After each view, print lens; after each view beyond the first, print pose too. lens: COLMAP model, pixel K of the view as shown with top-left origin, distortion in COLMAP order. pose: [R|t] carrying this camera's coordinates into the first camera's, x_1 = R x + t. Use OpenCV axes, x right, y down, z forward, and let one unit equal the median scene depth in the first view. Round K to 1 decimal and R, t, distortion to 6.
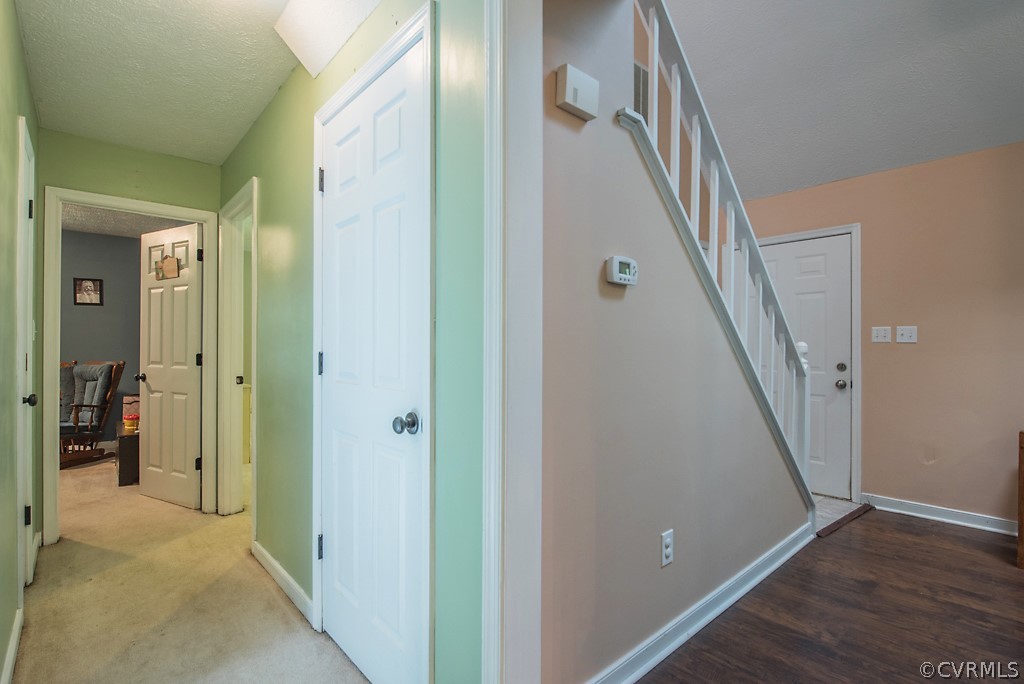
lens RADIAL K [[485.3, 0, 507.8], [0, 485.3, 348.3], [0, 0, 1]] dist [-0.001704, -0.001460]
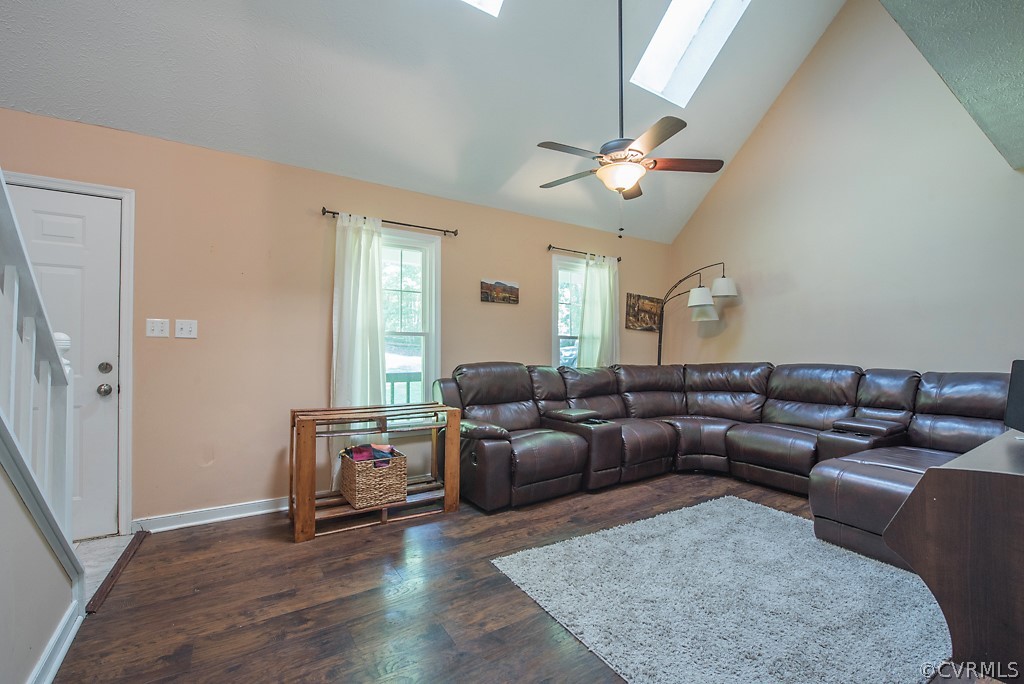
lens RADIAL K [[441.5, 0, 510.5], [0, 441.5, 344.0], [0, 0, 1]] dist [-0.010818, -0.001586]
pose [[0.152590, 0.007610, 0.988260, 0.124729], [-0.004088, 0.999967, -0.007069, 0.004240], [-0.988281, -0.002962, 0.152616, 0.333830]]
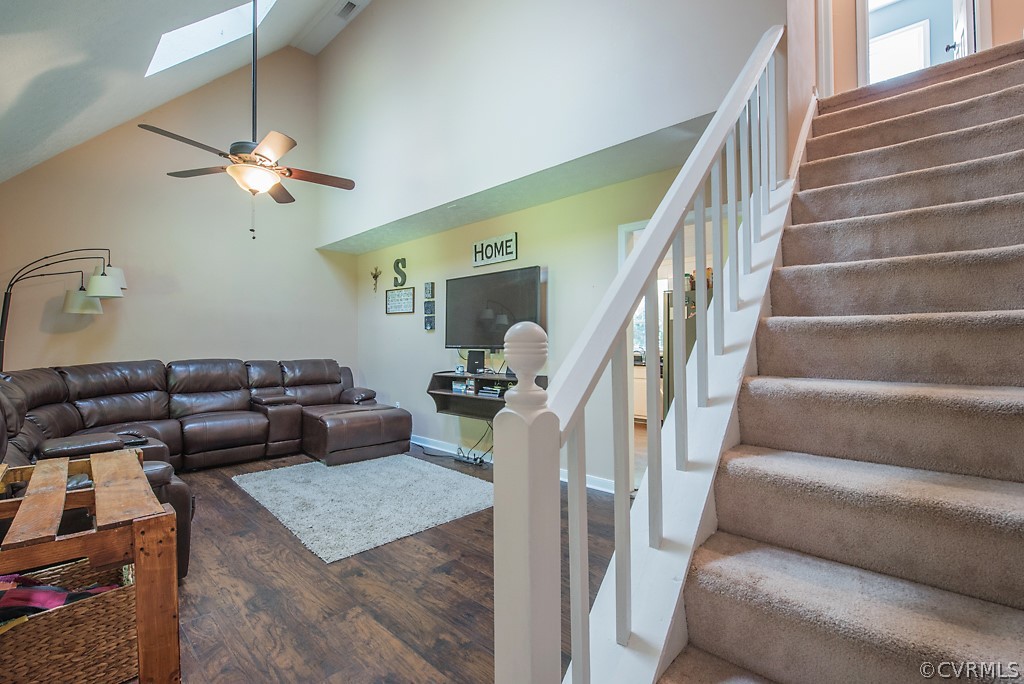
lens RADIAL K [[441.5, 0, 512.9], [0, 441.5, 345.1], [0, 0, 1]] dist [-0.010818, -0.001586]
pose [[-0.993050, -0.006085, -0.117538, 0.703950], [-0.005832, 0.999980, -0.002495, -0.000359], [0.117551, -0.001792, -0.993065, 1.365240]]
